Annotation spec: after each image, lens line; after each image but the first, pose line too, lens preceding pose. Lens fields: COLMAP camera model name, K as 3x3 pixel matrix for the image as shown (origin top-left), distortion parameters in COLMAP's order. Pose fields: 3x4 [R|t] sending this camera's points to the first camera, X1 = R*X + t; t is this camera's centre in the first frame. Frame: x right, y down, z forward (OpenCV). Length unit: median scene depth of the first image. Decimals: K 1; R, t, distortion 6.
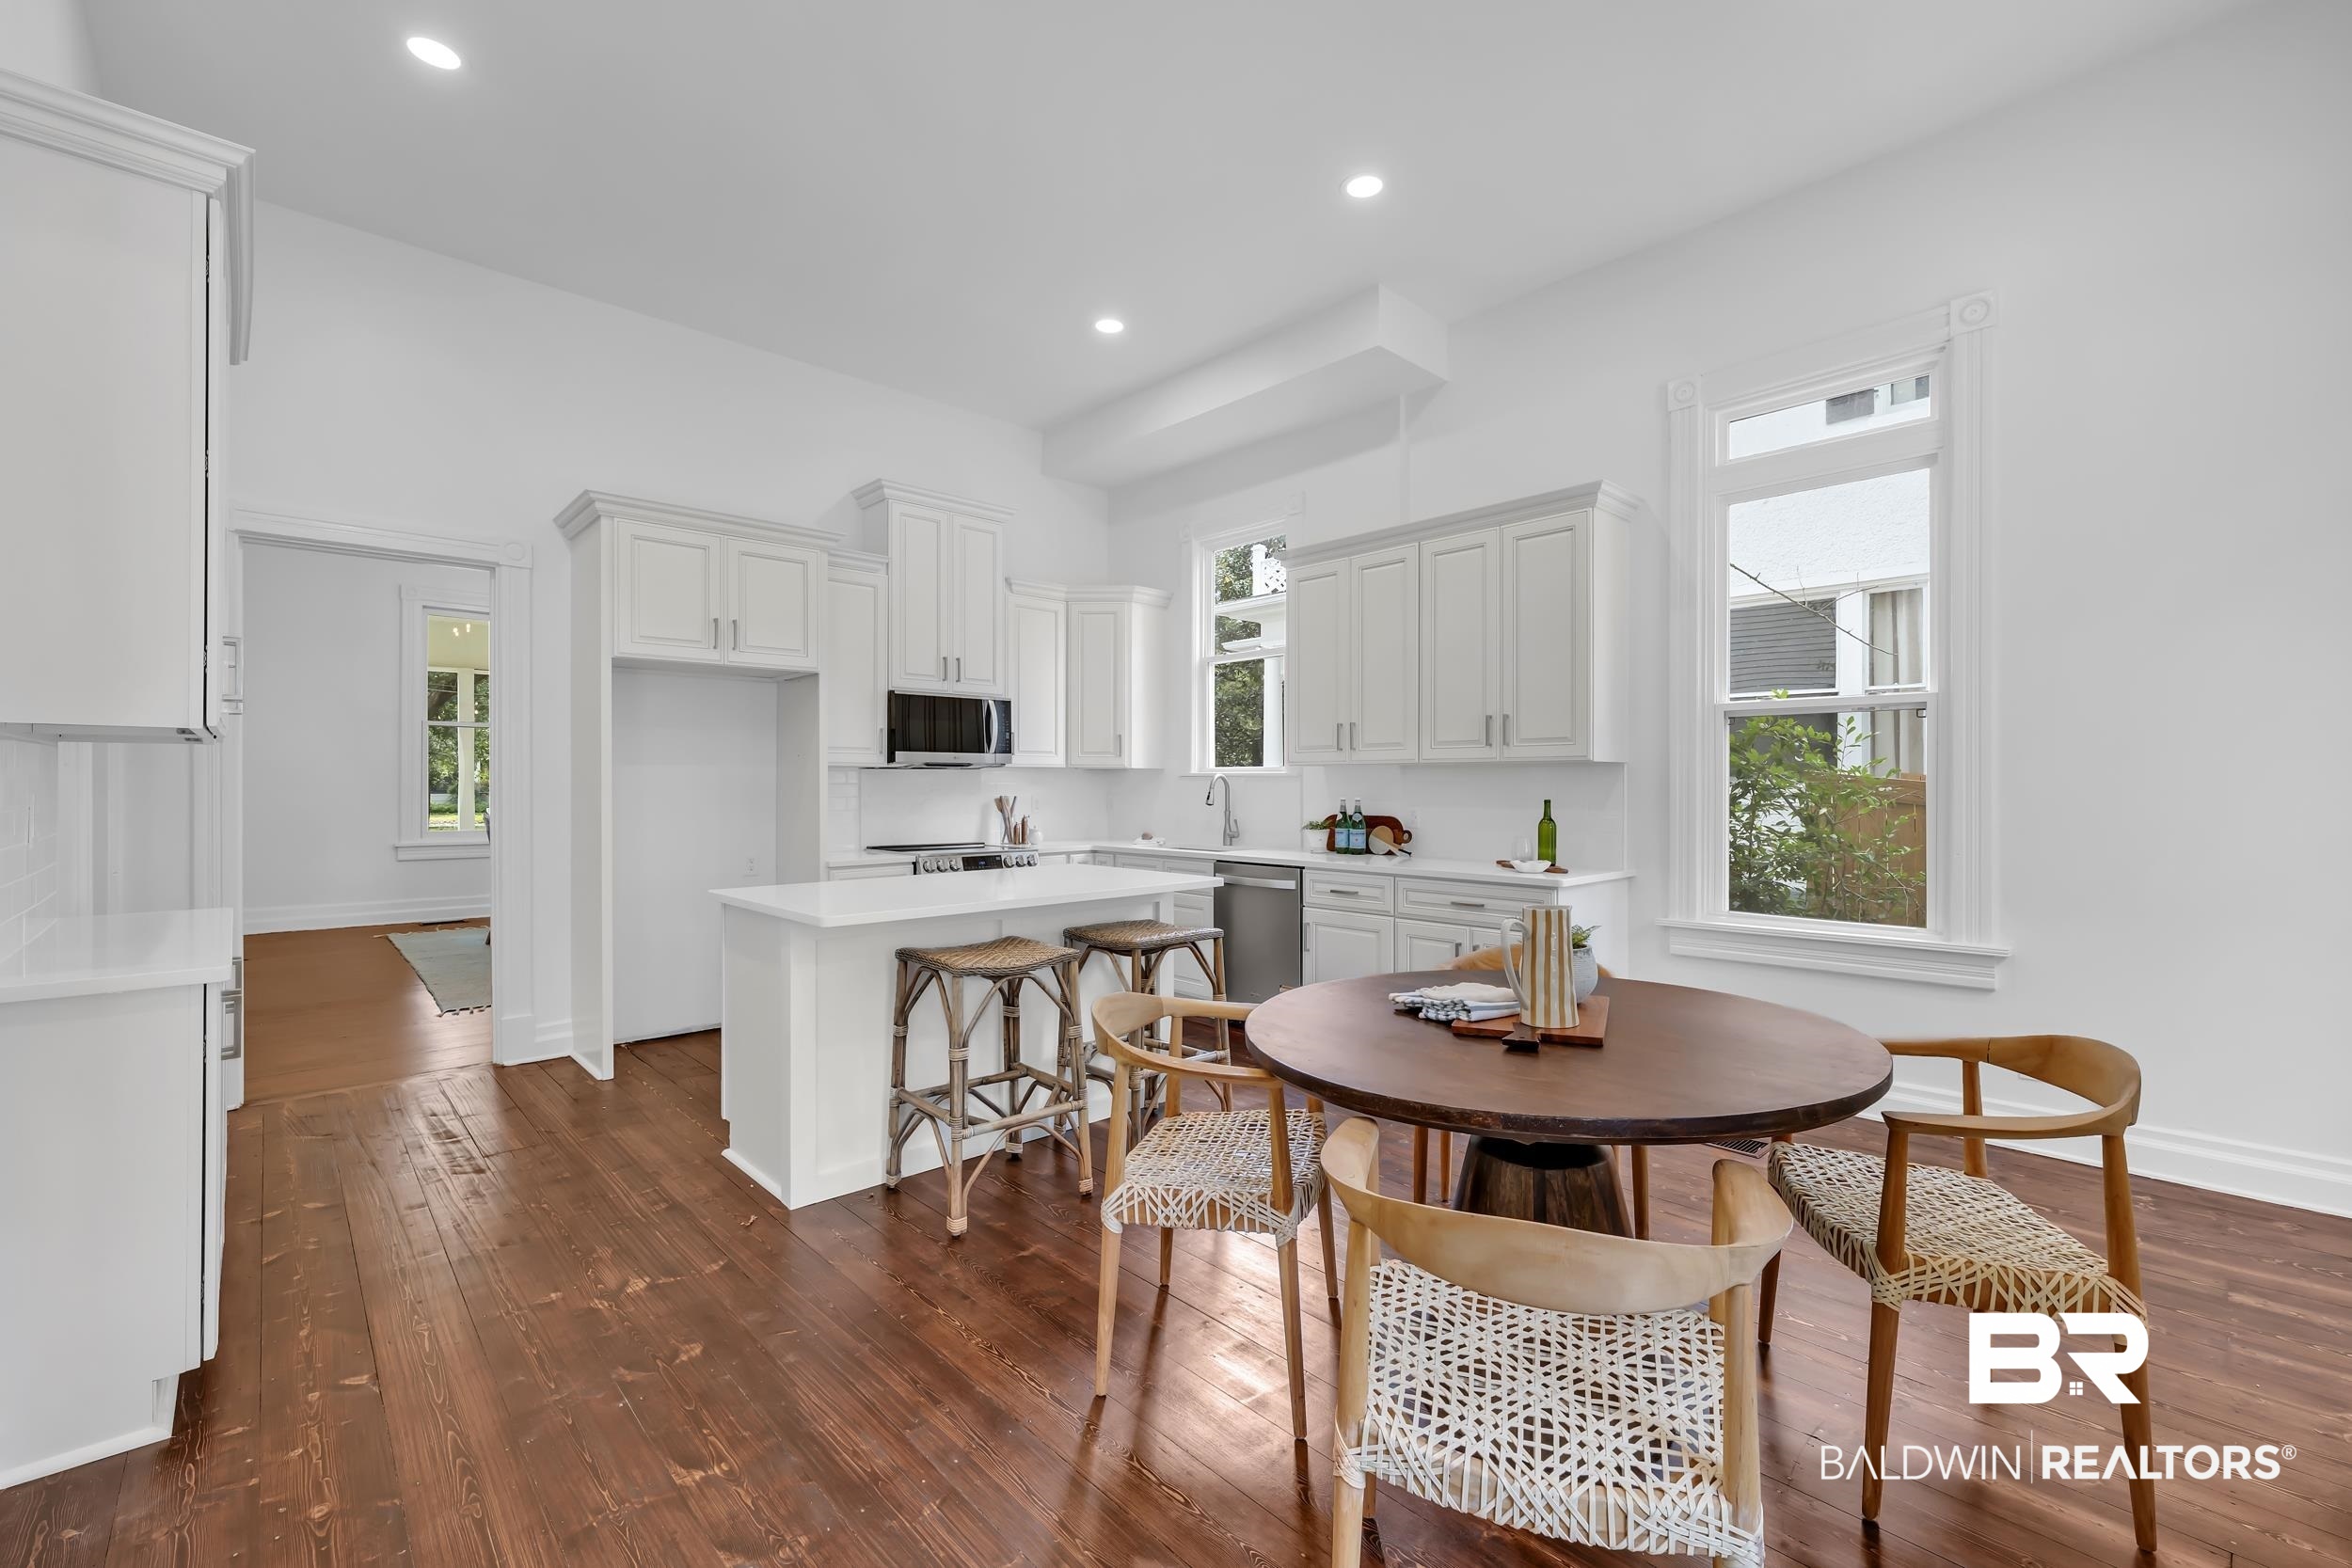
lens RADIAL K [[978.1, 0, 1179.8], [0, 978.1, 777.6], [0, 0, 1]] dist [0.016287, -0.000027]
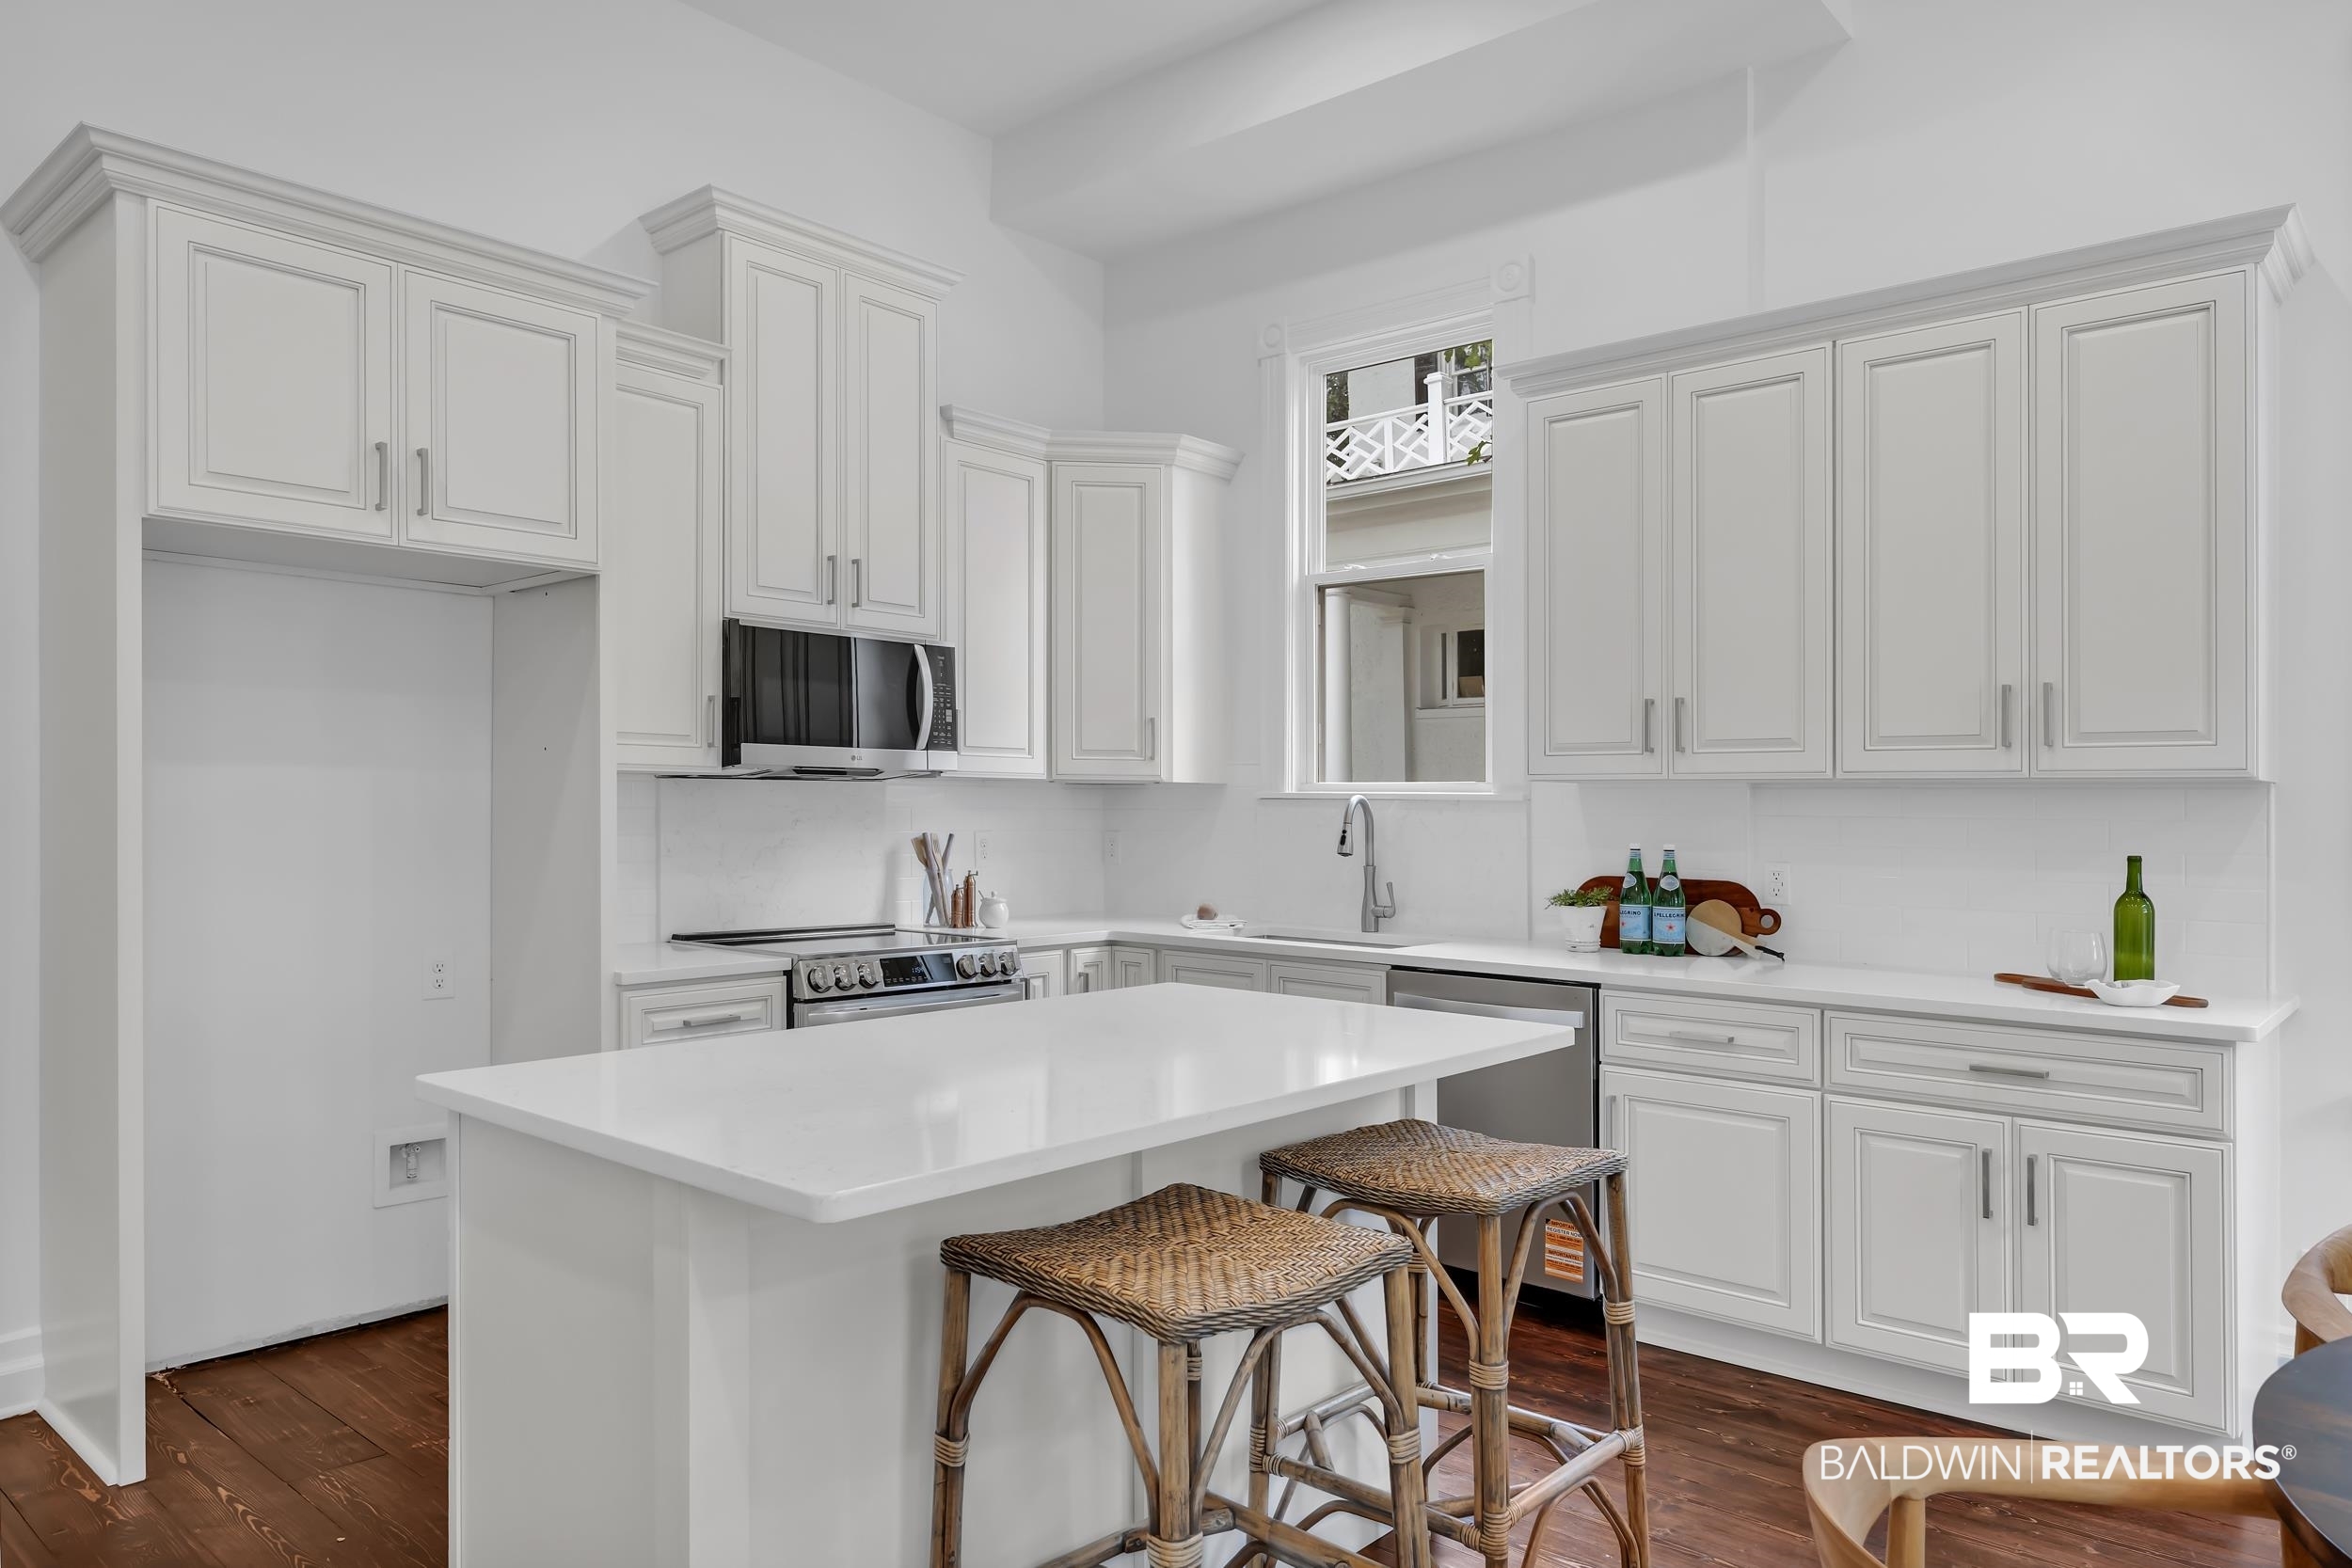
lens RADIAL K [[1501.6, 0, 1174.8], [0, 1501.6, 816.4], [0, 0, 1]] dist [0.004277, -0.000511]
pose [[0.995212, 0.008895, 0.097336, -0.152339], [-0.010121, 0.999875, 0.012112, -0.001465], [-0.097216, -0.013039, 0.995178, 0.238312]]
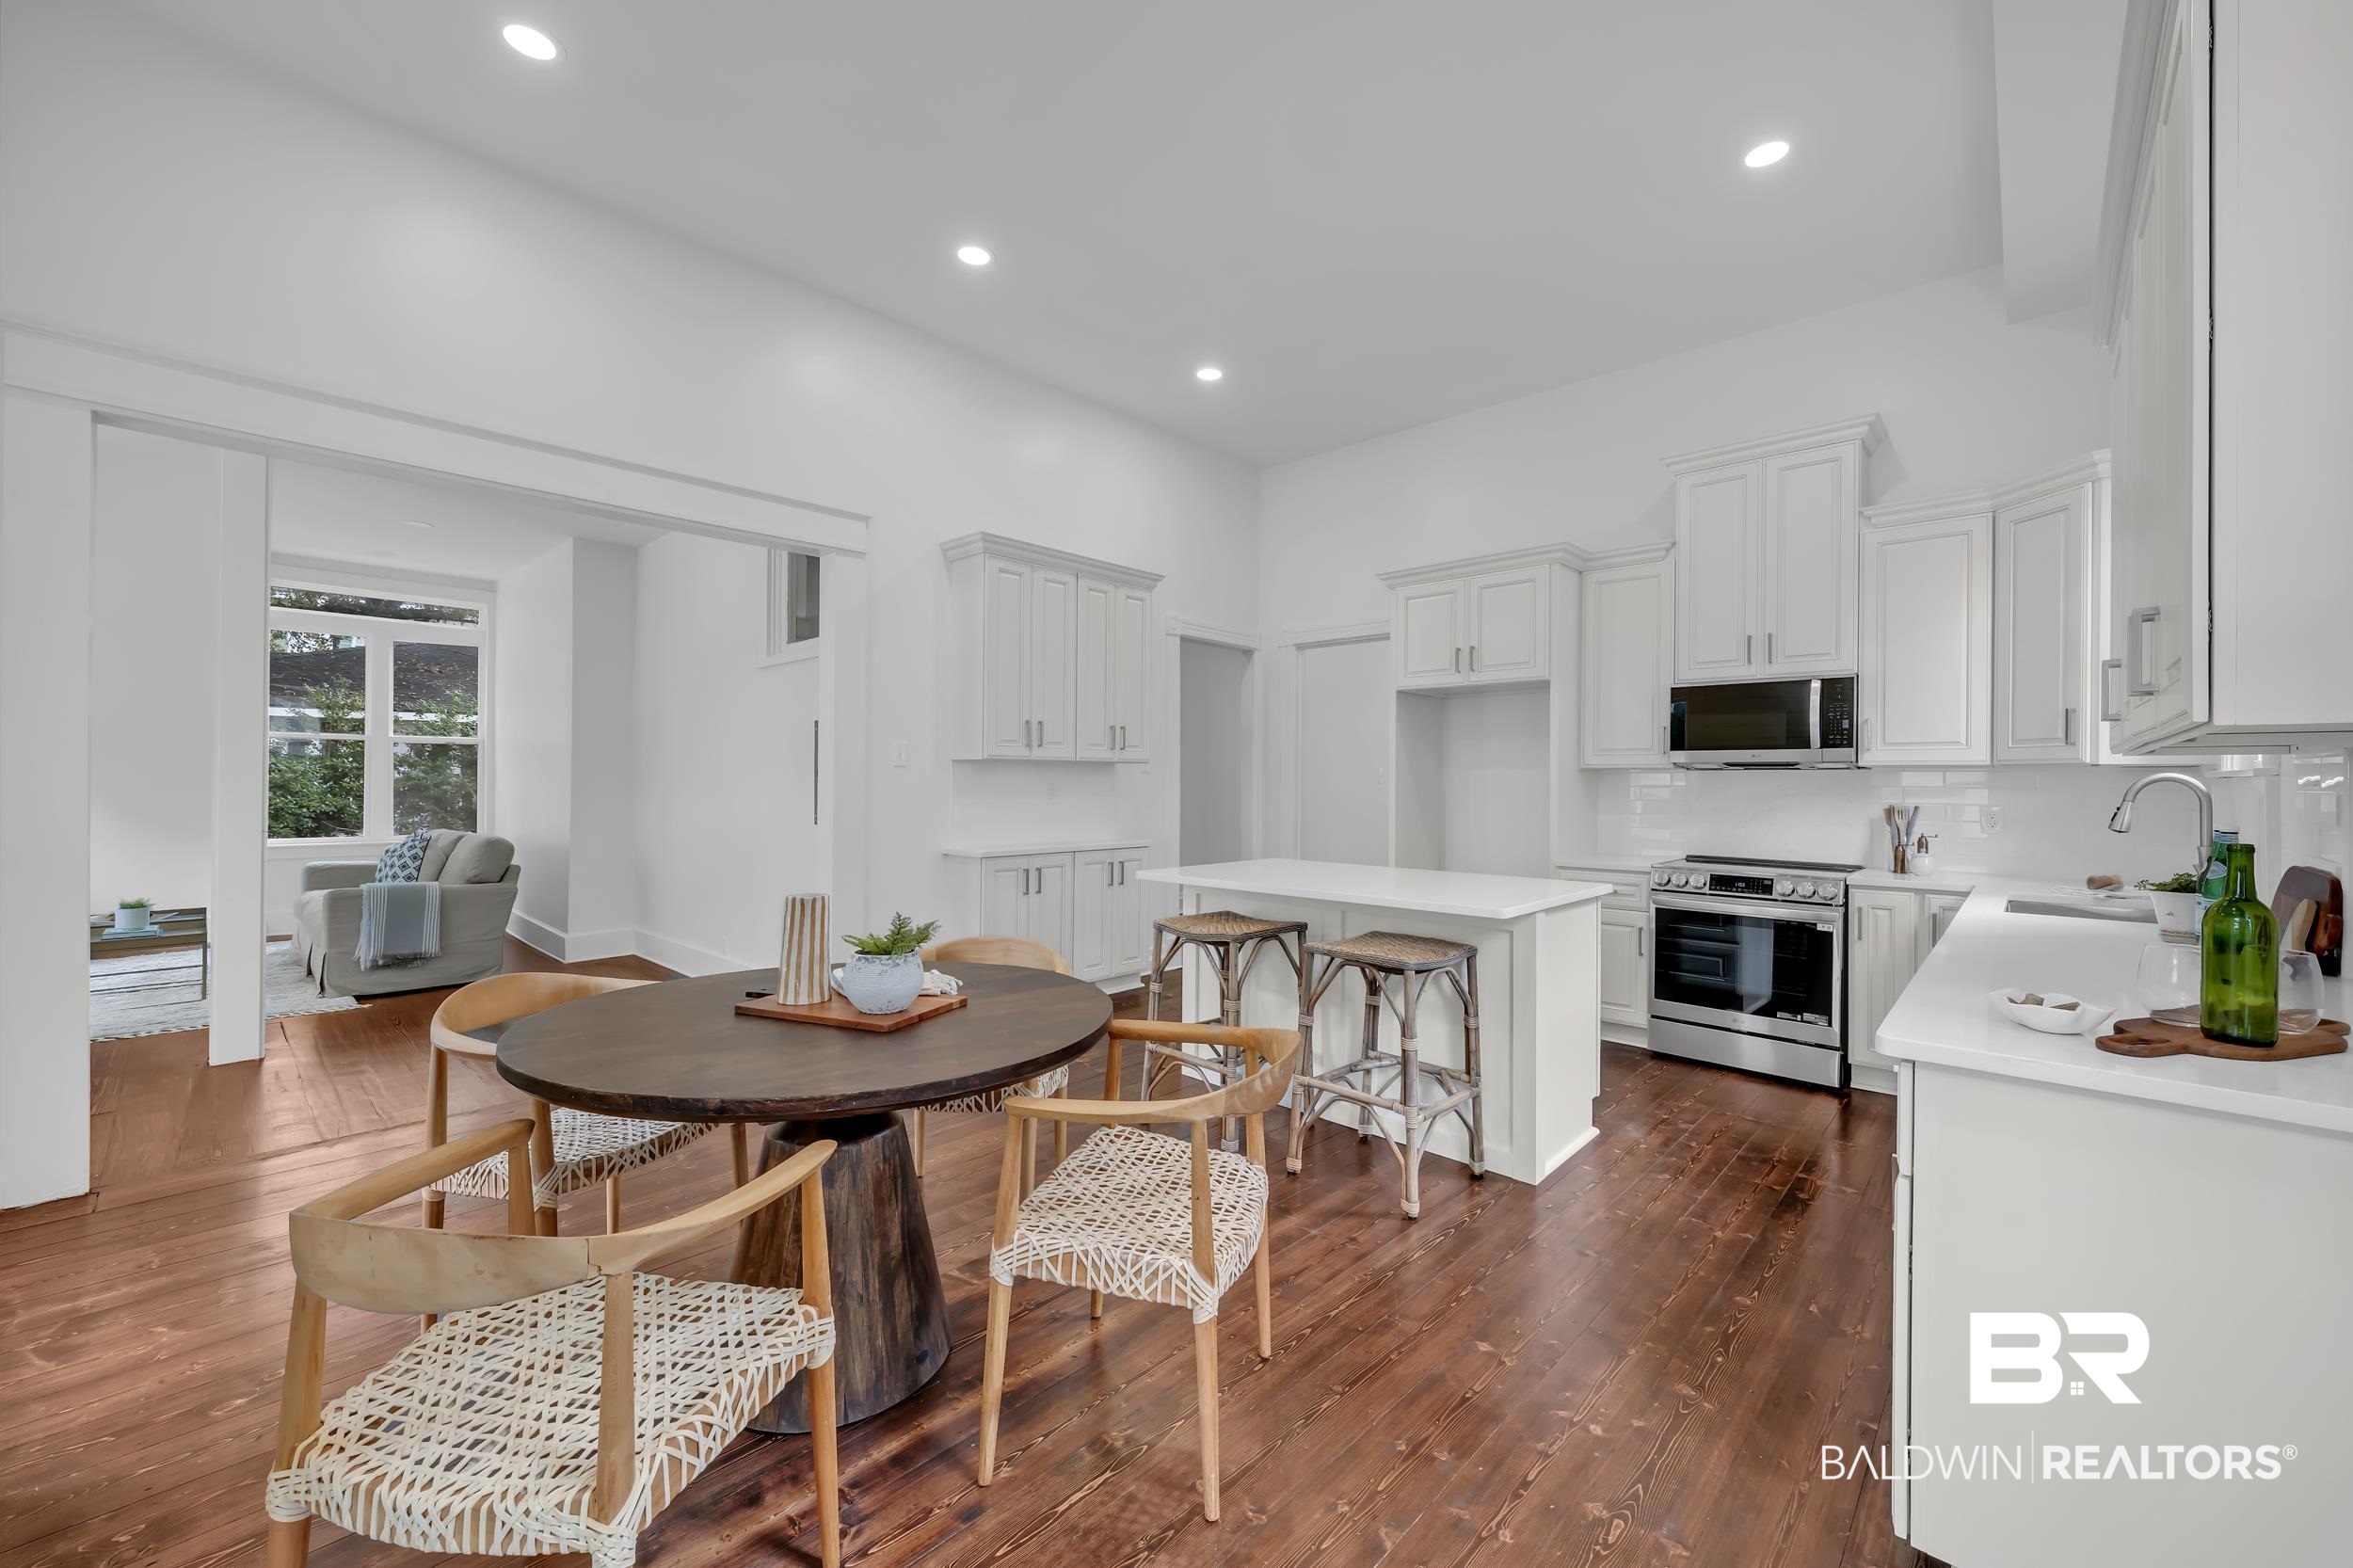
lens RADIAL K [[913.9, 0, 1181.9], [0, 913.9, 780.7], [0, 0, 1]] dist [-0.000479, -0.000053]
pose [[0.072639, 0.001494, -0.997357, 0.541754], [-0.000374, 0.999999, 0.001471, -0.000699], [0.997358, 0.000266, 0.072639, 0.506654]]
